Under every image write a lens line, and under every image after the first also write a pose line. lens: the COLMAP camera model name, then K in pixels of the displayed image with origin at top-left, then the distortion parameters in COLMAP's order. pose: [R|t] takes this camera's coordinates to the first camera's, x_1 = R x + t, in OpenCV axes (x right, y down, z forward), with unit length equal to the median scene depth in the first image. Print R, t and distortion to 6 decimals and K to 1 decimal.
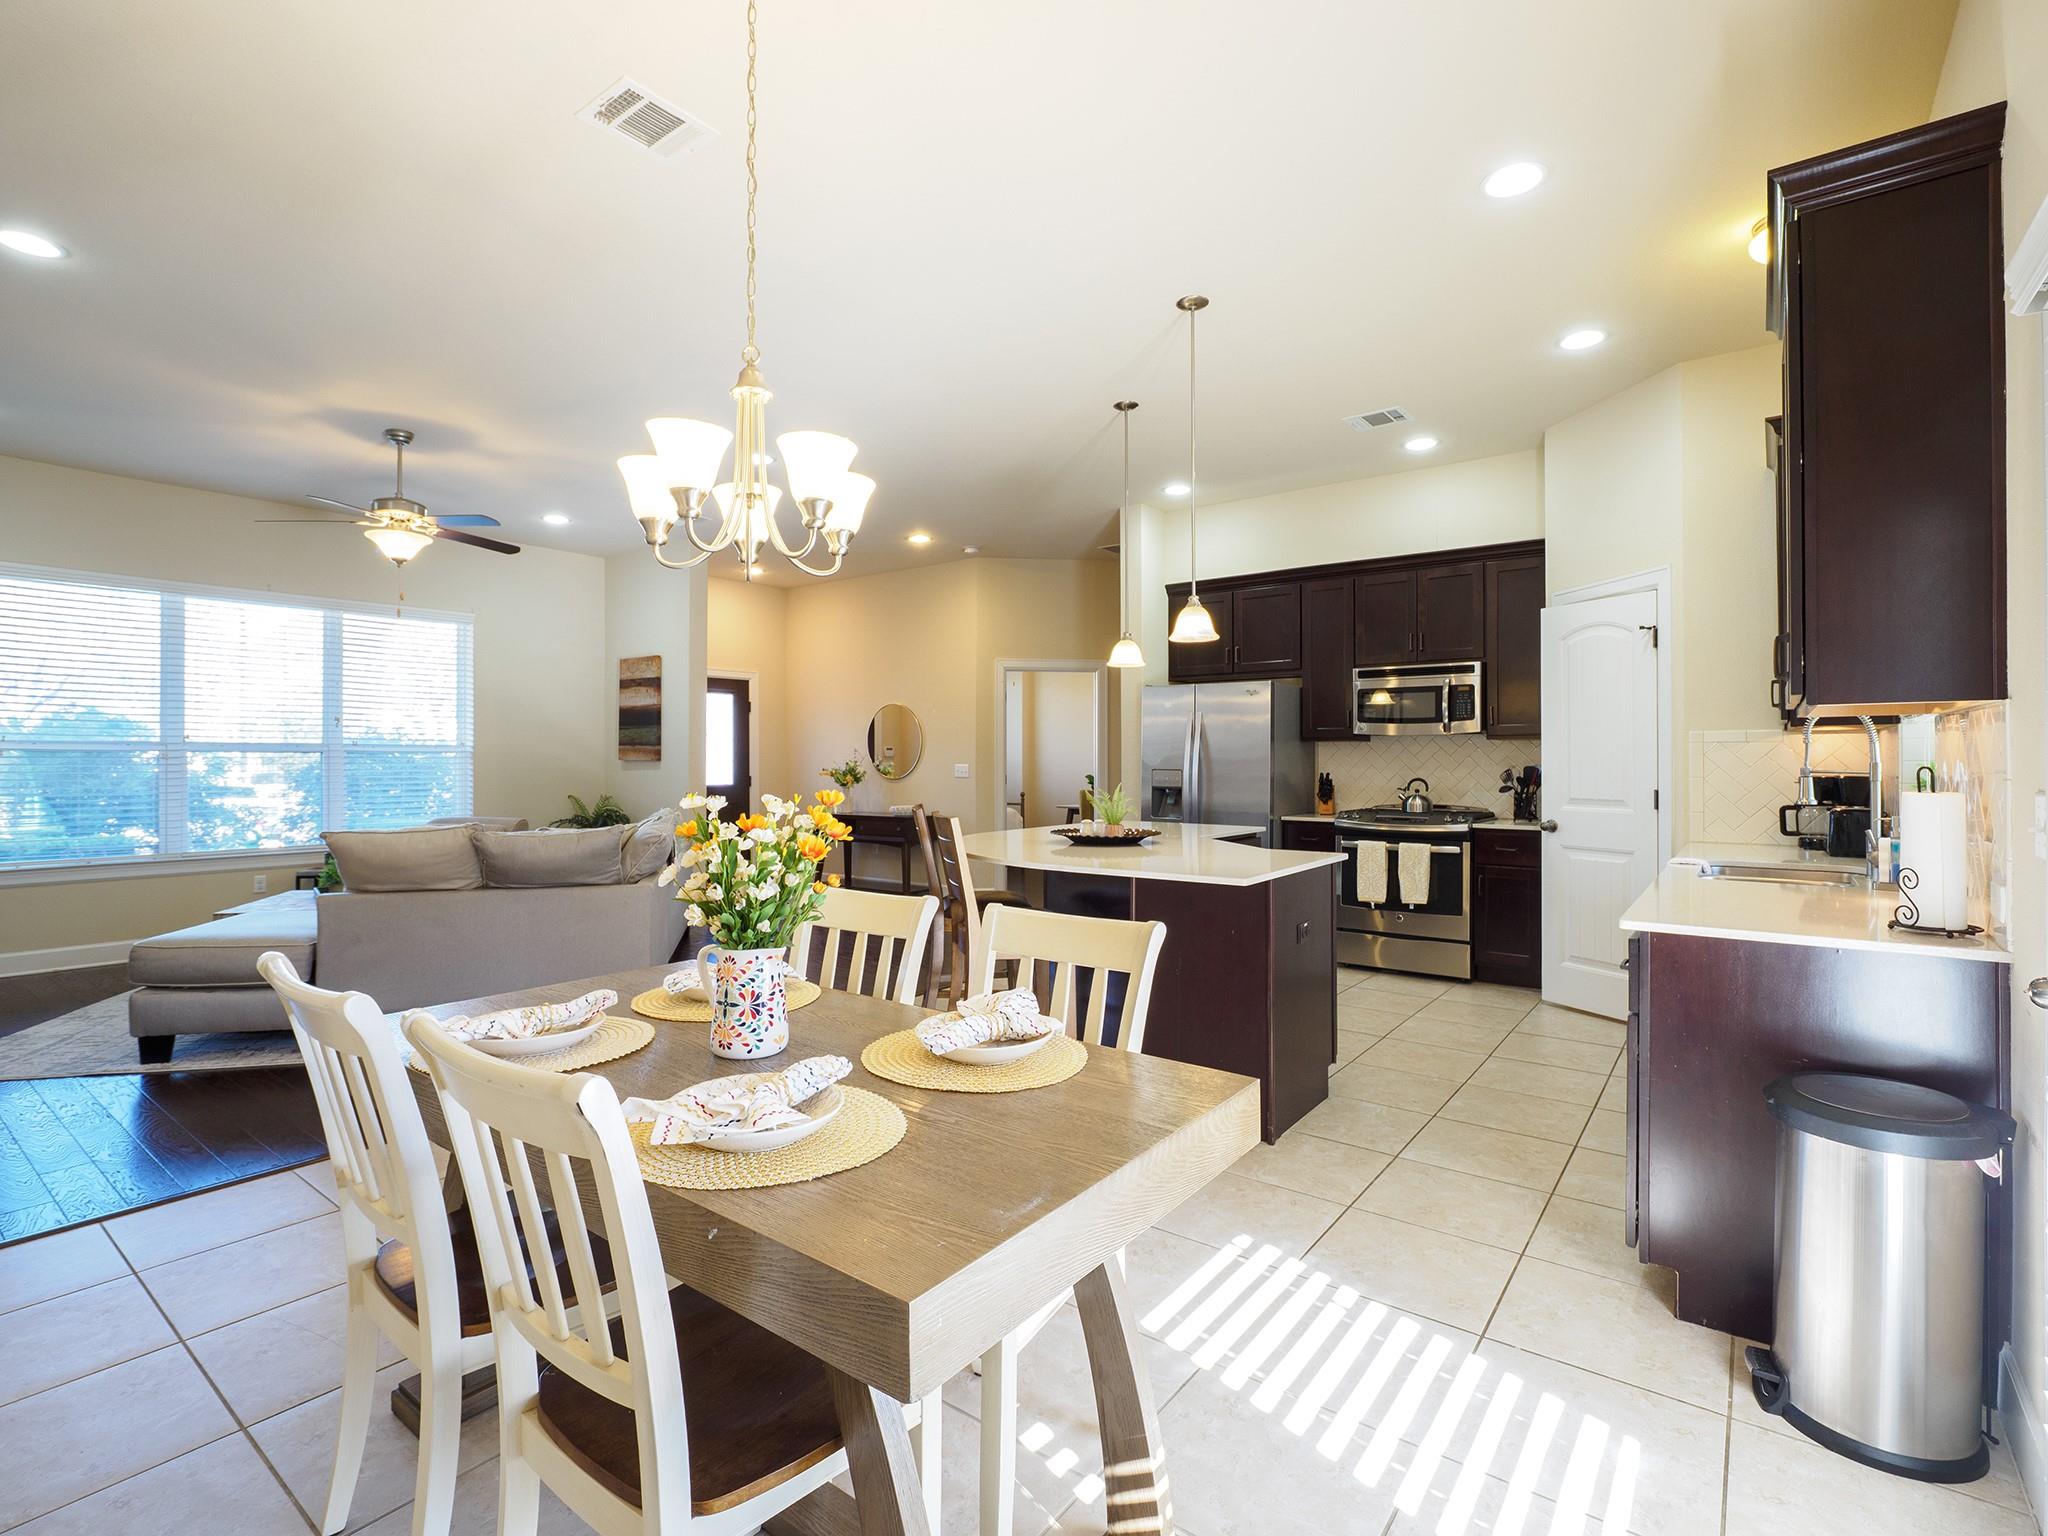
lens RADIAL K [[973.4, 0, 1012.9], [0, 973.4, 759.9], [0, 0, 1]] dist [-0.008071, -0.002978]
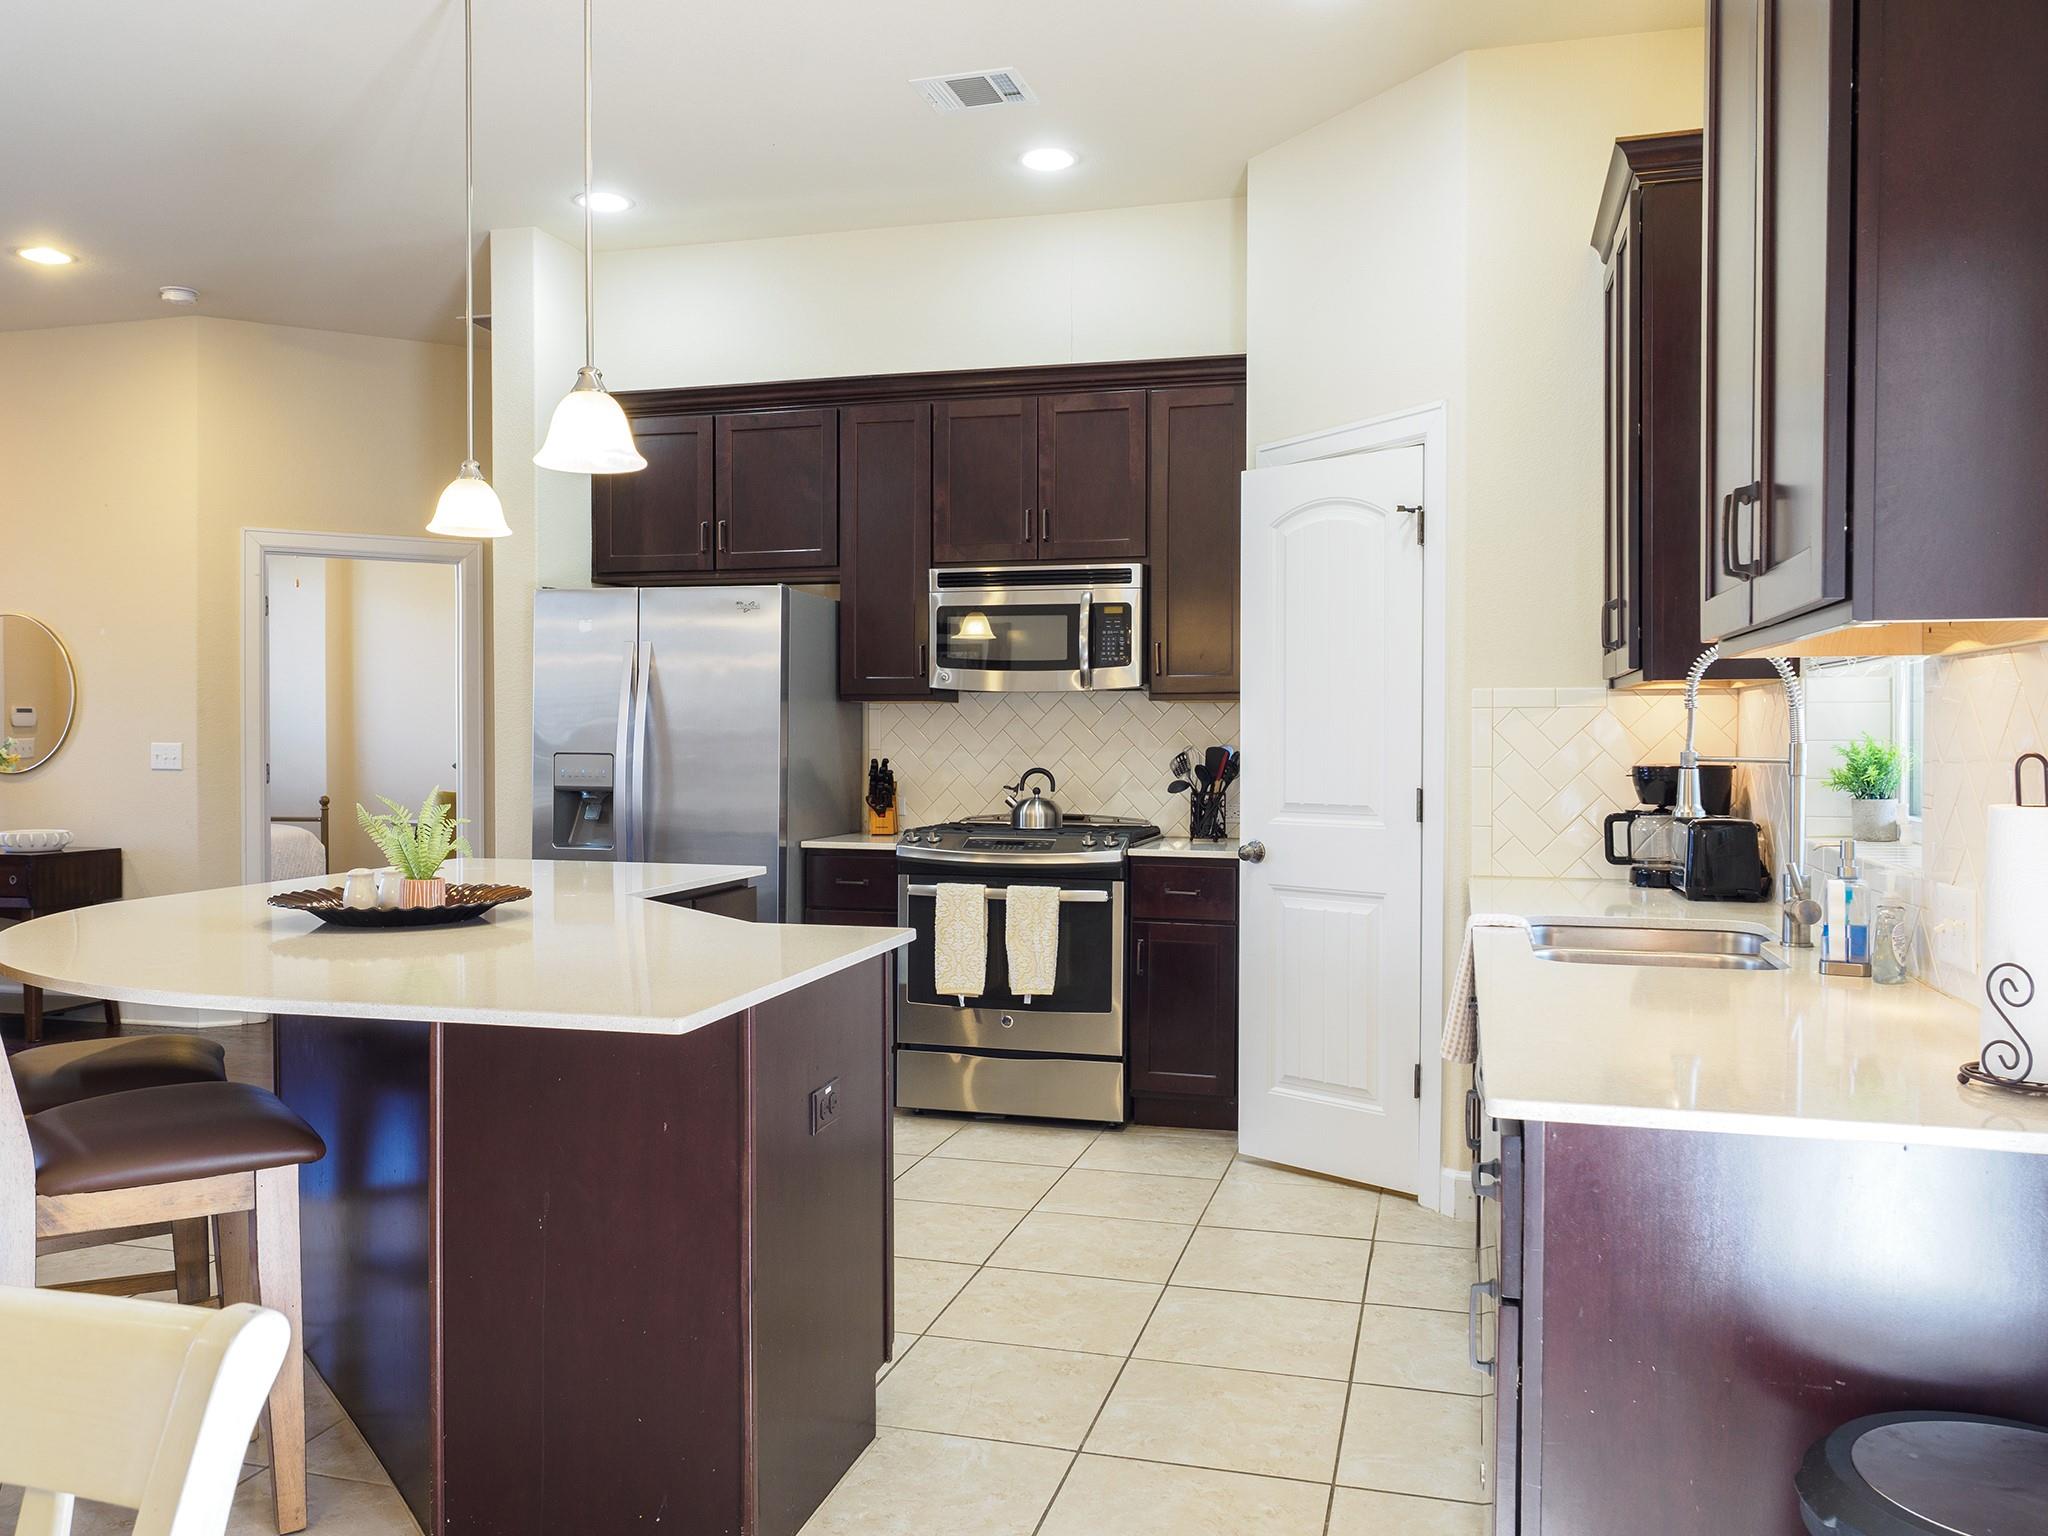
lens RADIAL K [[1595.3, 0, 1012.4], [0, 1595.3, 766.4], [0, 0, 1]] dist [0.003107, -0.002787]
pose [[0.926199, -0.004132, 0.377013, 0.057608], [-0.003294, 0.999813, 0.019048, 0.000102], [-0.377021, -0.018884, 0.926012, 0.157786]]
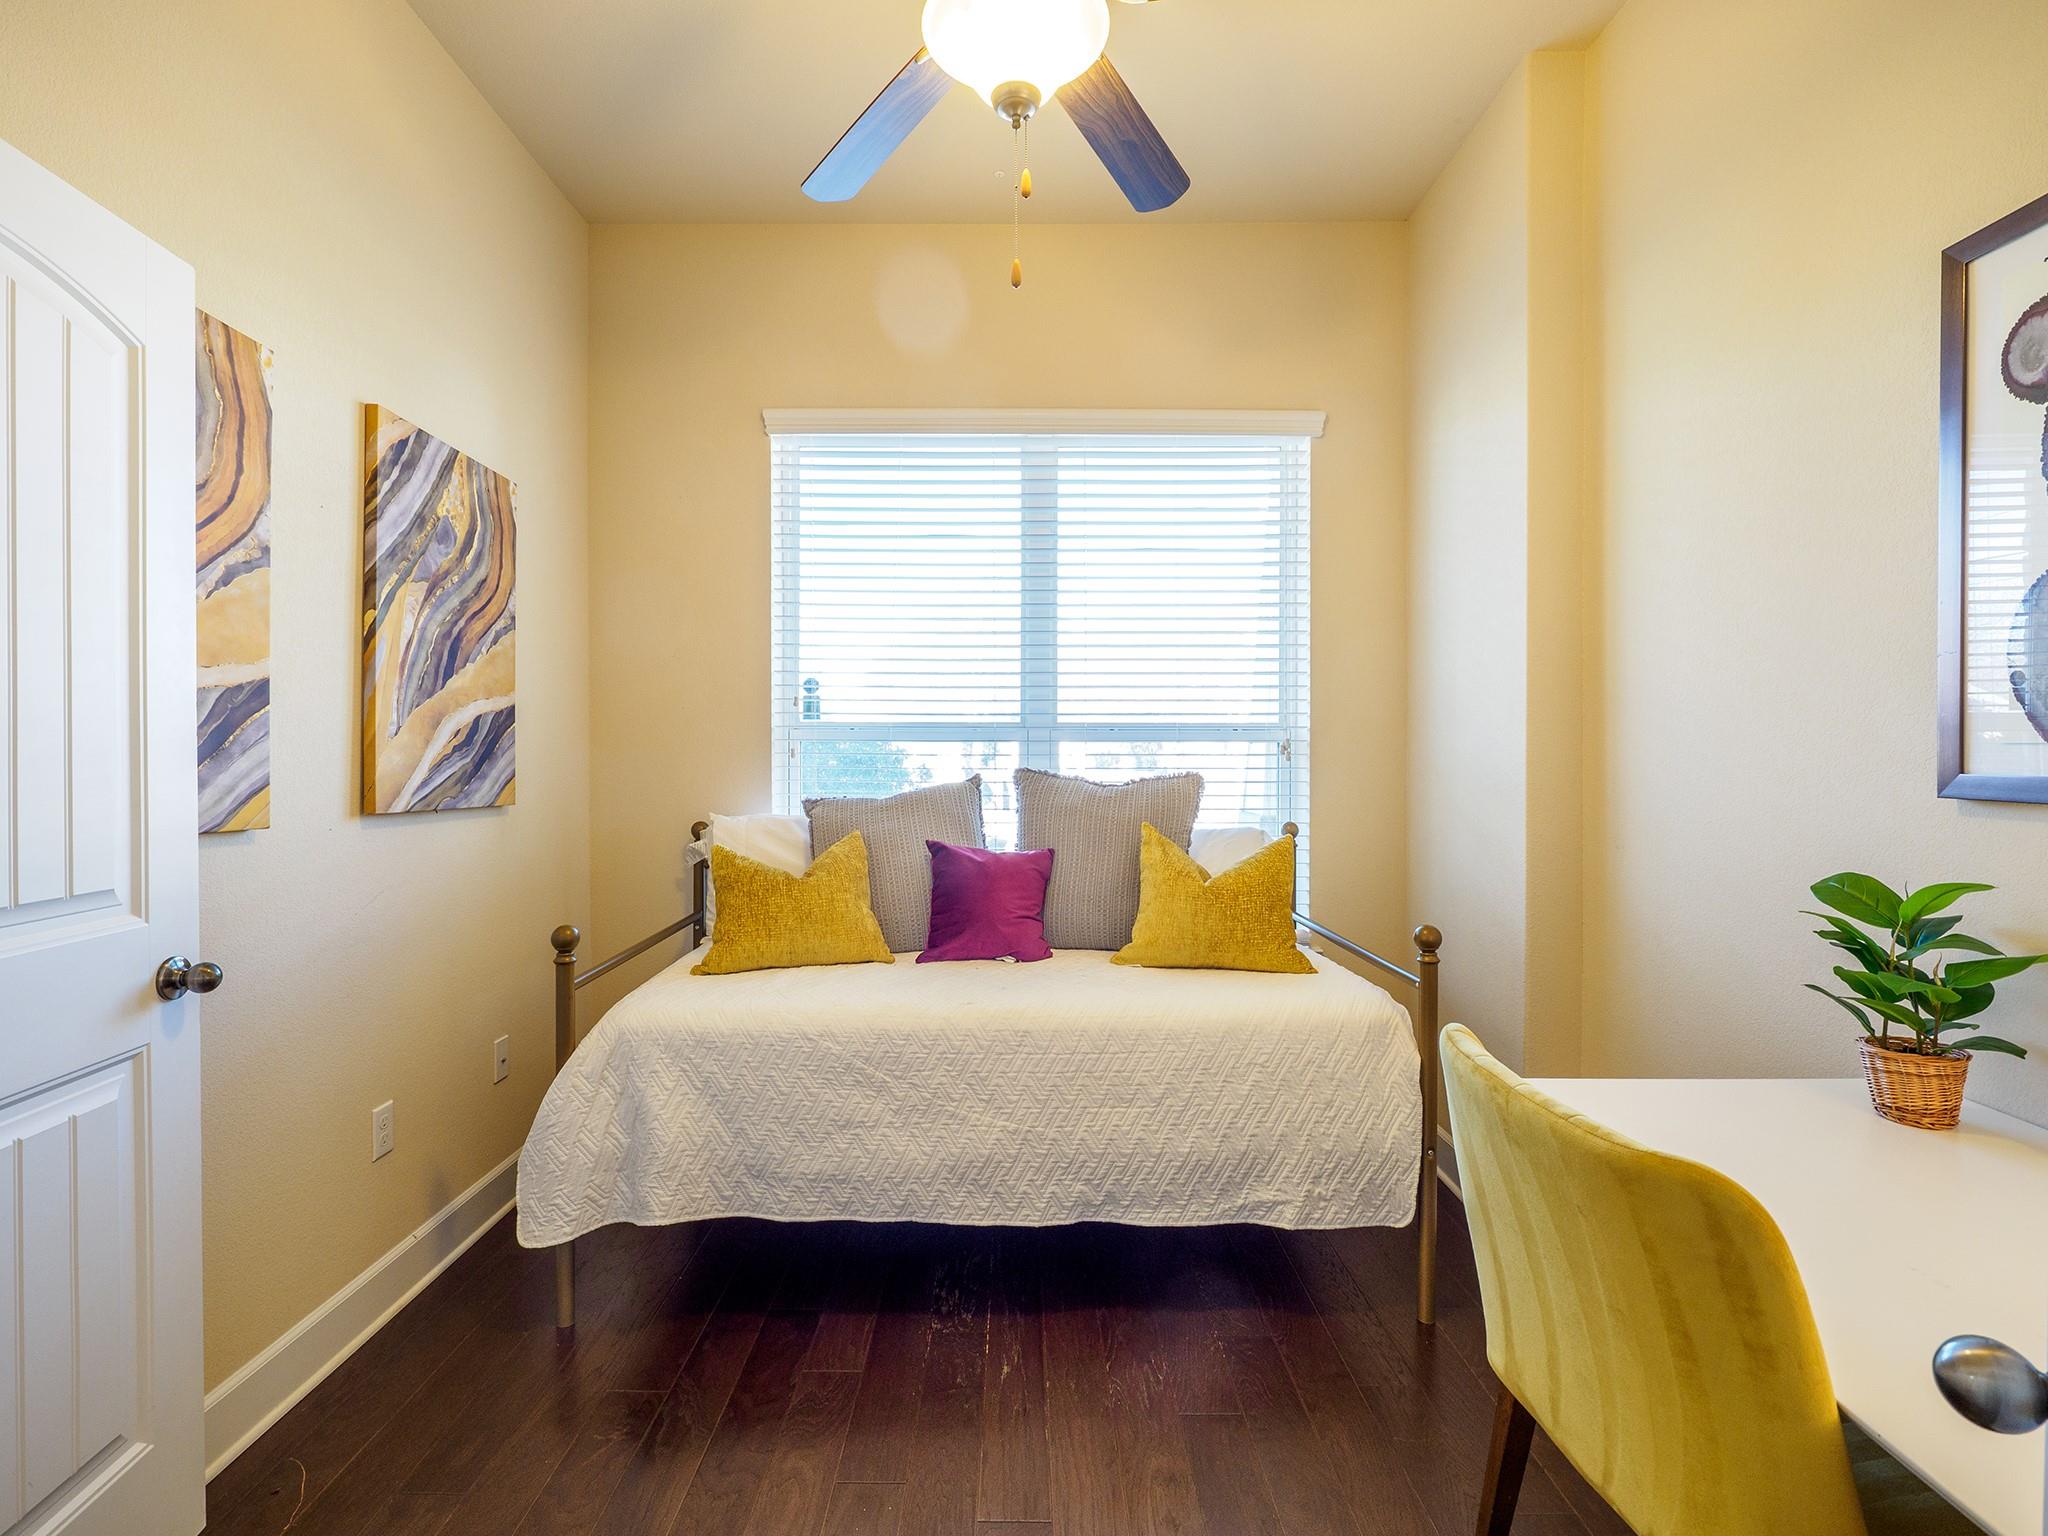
lens RADIAL K [[973.4, 0, 1012.9], [0, 973.4, 759.9], [0, 0, 1]] dist [-0.008071, -0.002978]
pose [[0.606558, 0.009559, -0.794982, 0.223197], [-0.003056, 0.999948, 0.009692, -0.002663], [0.795033, -0.003449, 0.606556, 1.615616]]
